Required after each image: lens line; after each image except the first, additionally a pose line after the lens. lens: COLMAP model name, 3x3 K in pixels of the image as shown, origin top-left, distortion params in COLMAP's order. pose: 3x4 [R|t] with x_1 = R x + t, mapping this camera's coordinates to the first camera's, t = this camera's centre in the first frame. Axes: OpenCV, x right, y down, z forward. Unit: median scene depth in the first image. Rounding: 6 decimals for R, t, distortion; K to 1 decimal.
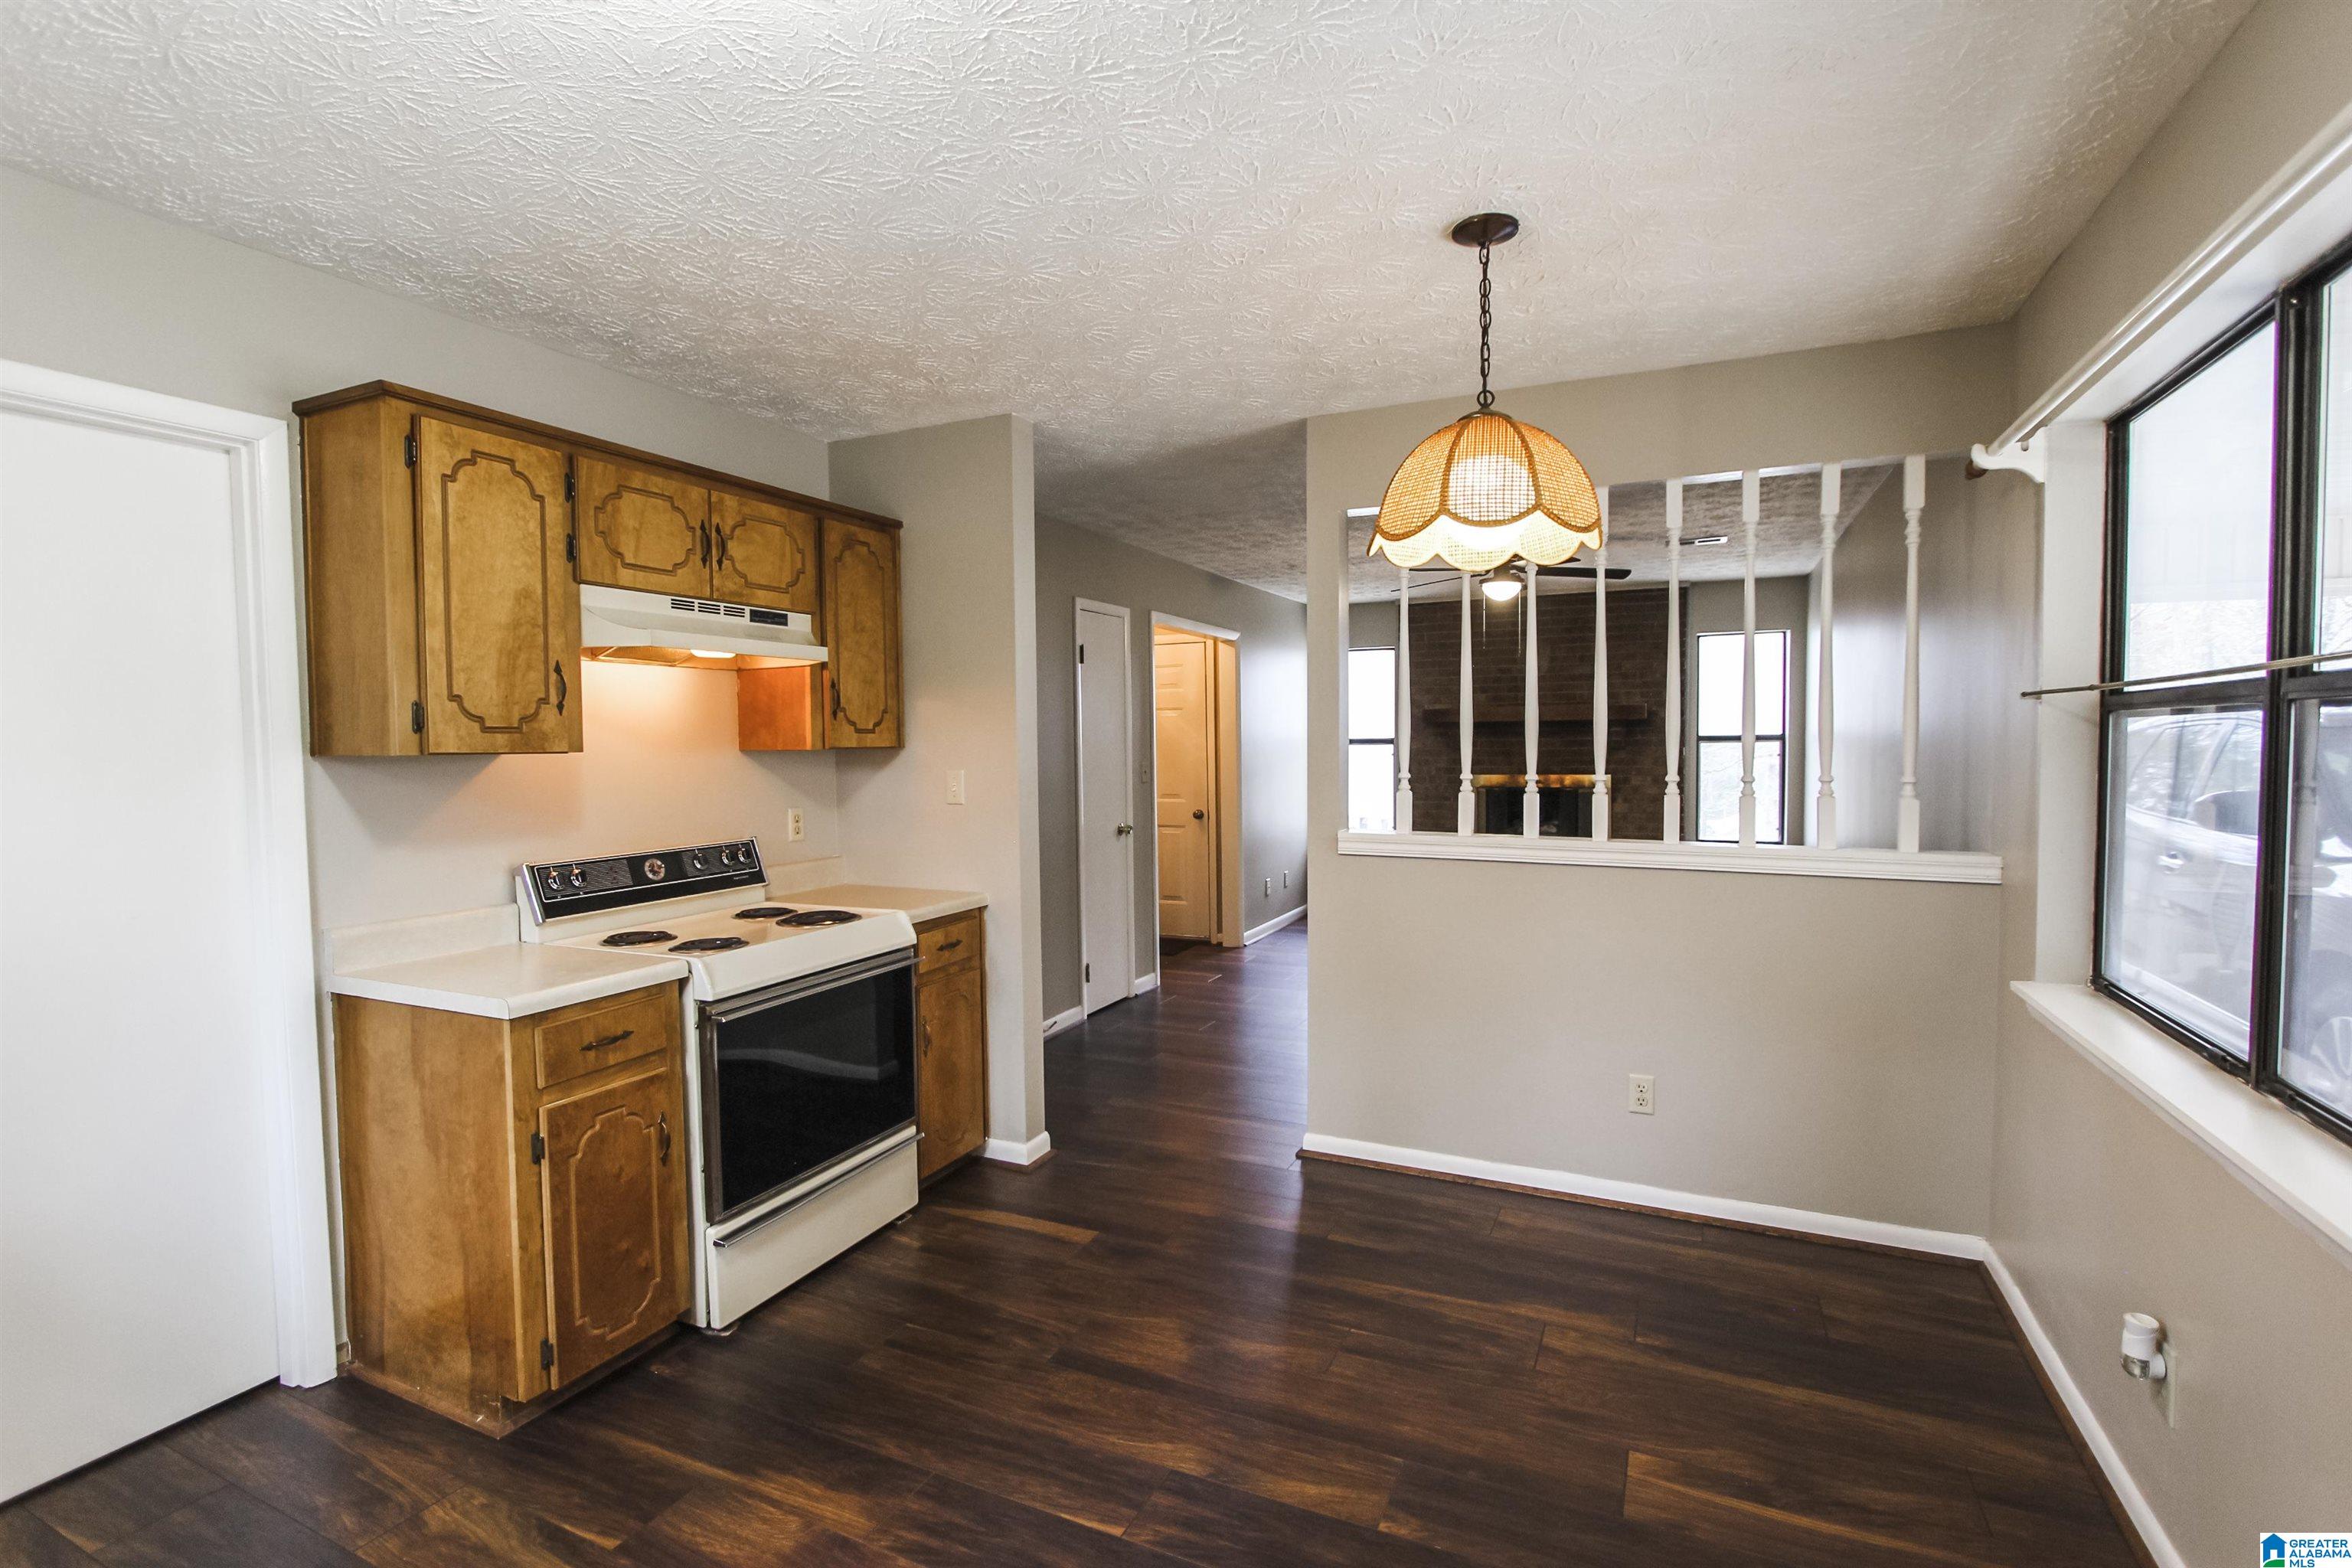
lens RADIAL K [[1082.3, 0, 1176.5], [0, 1082.3, 787.5], [0, 0, 1]] dist [-0.002889, -0.000474]
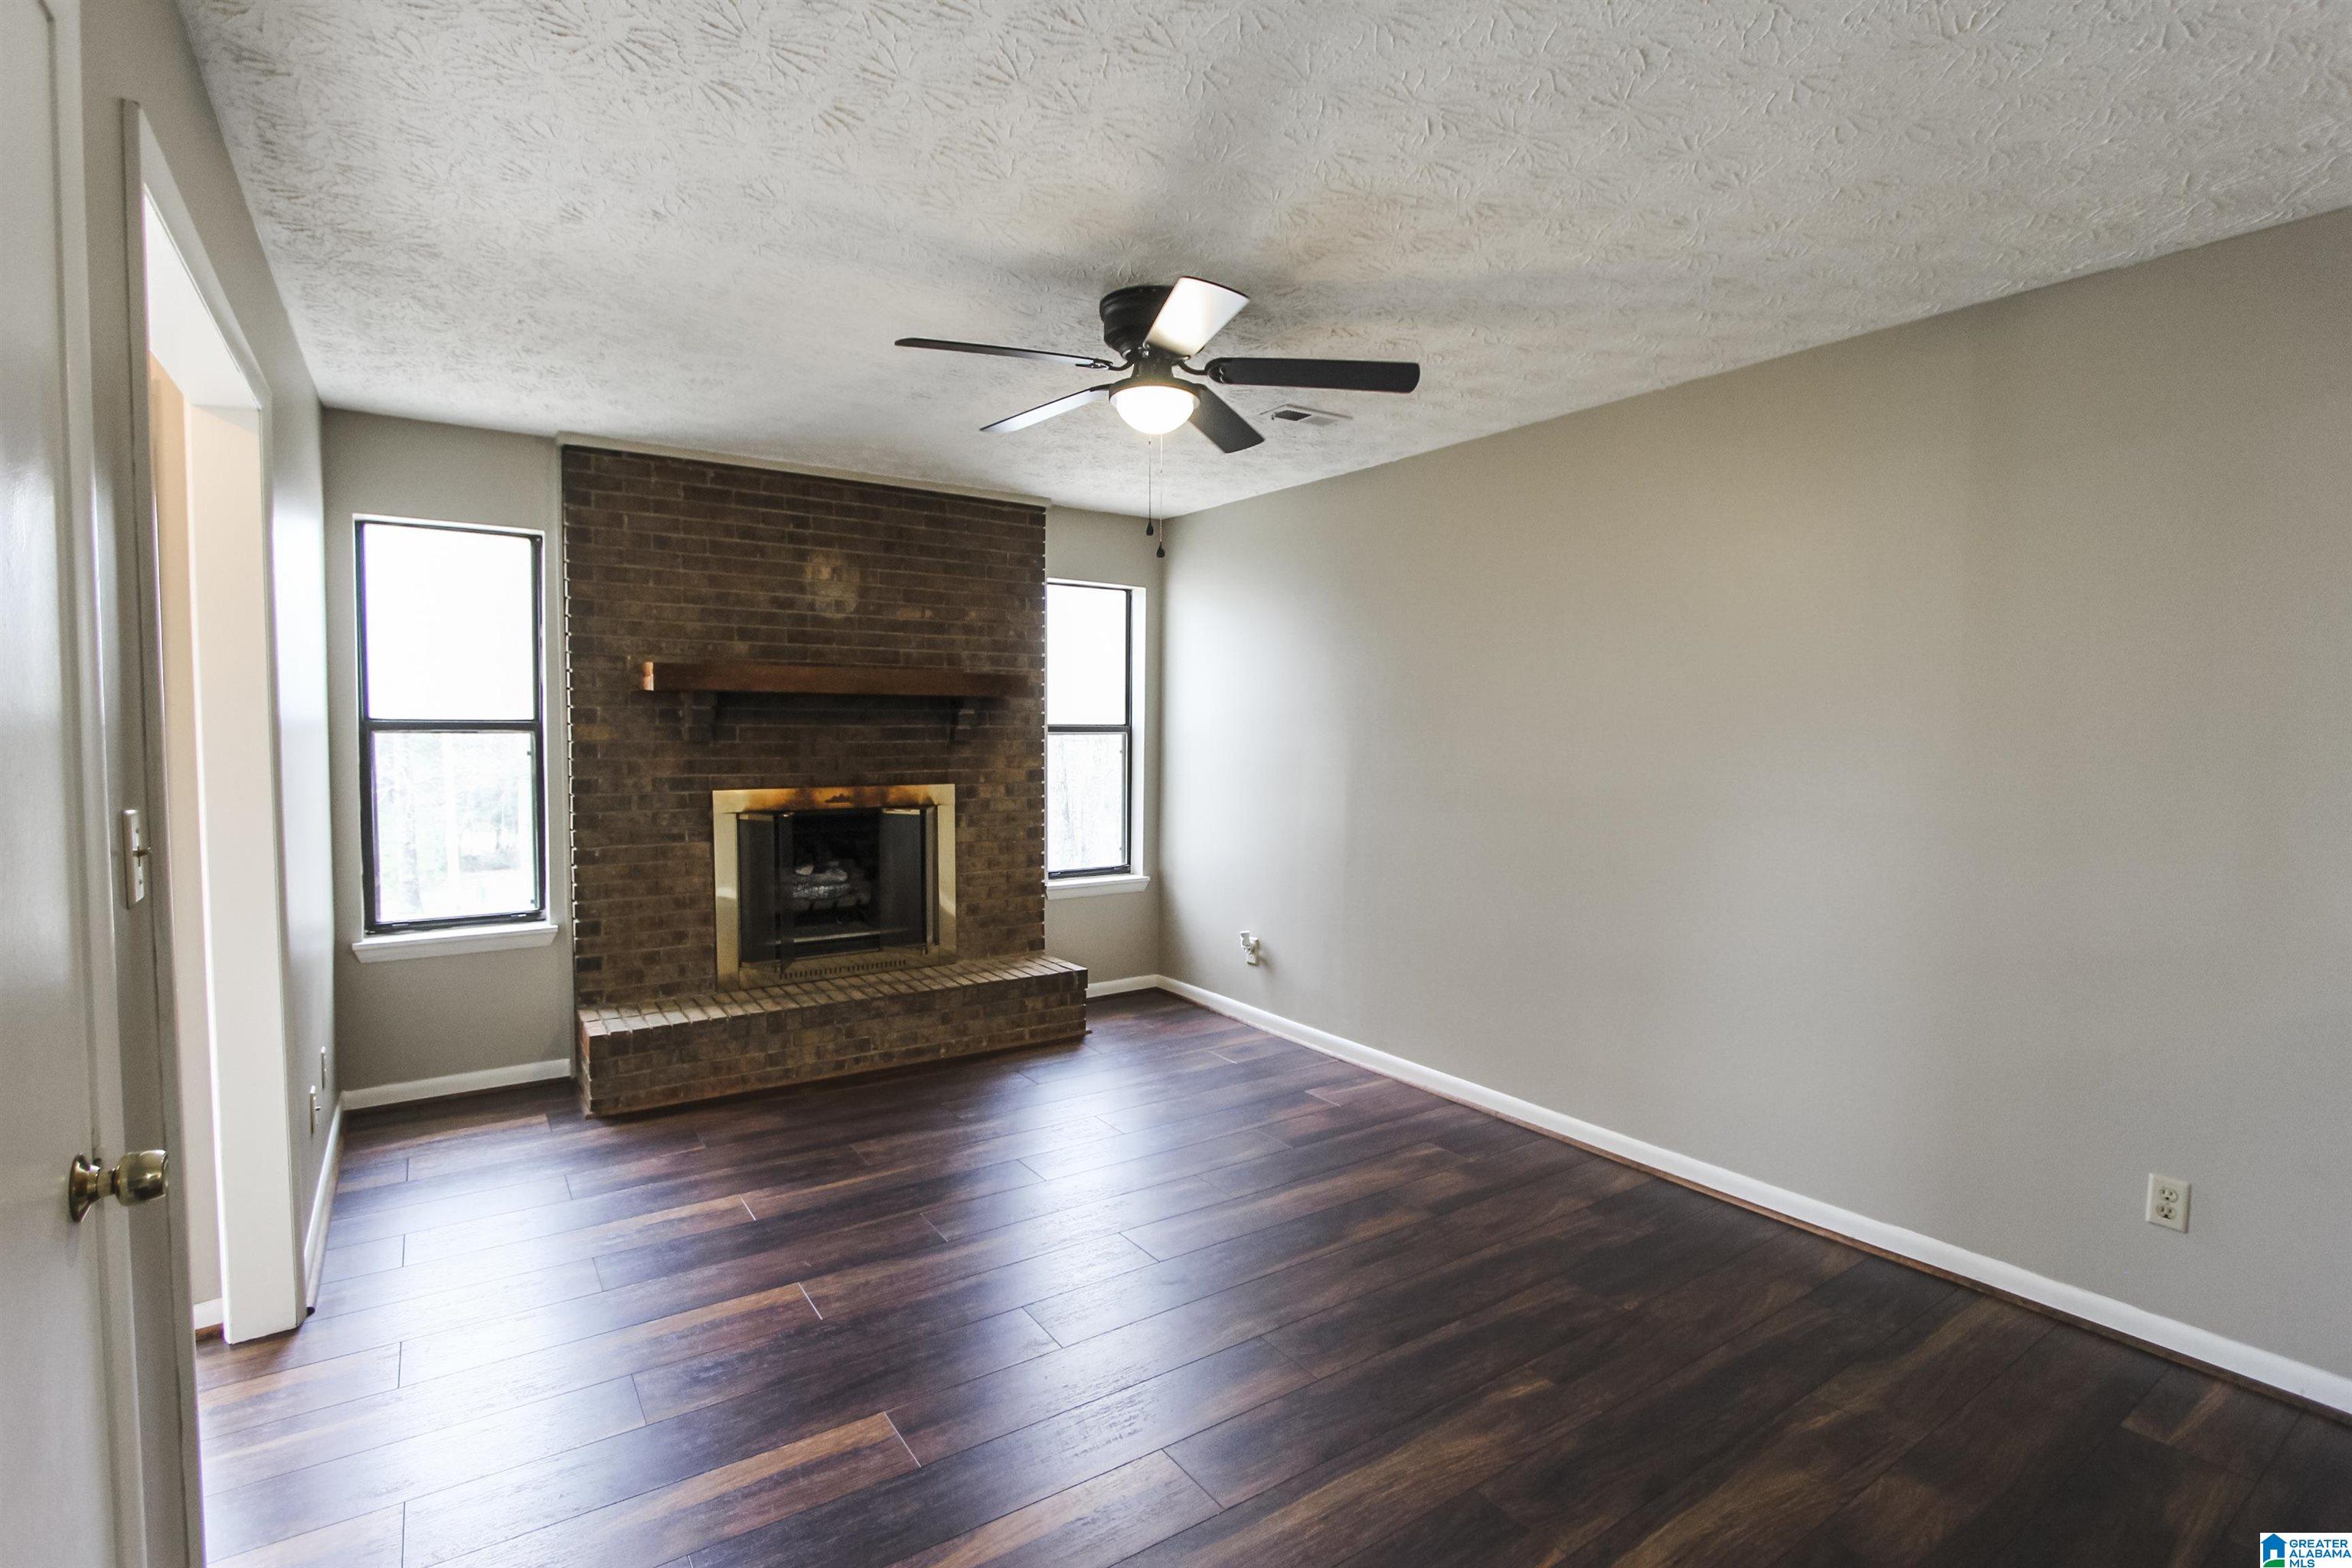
lens RADIAL K [[1082.3, 0, 1170.7], [0, 1082.3, 785.6], [0, 0, 1]] dist [-0.002889, -0.000474]
pose [[0.516398, -0.030193, 0.855816, -0.075446], [0.025822, 0.999473, 0.019681, -0.019034], [-0.855959, 0.011935, 0.516905, 0.537949]]
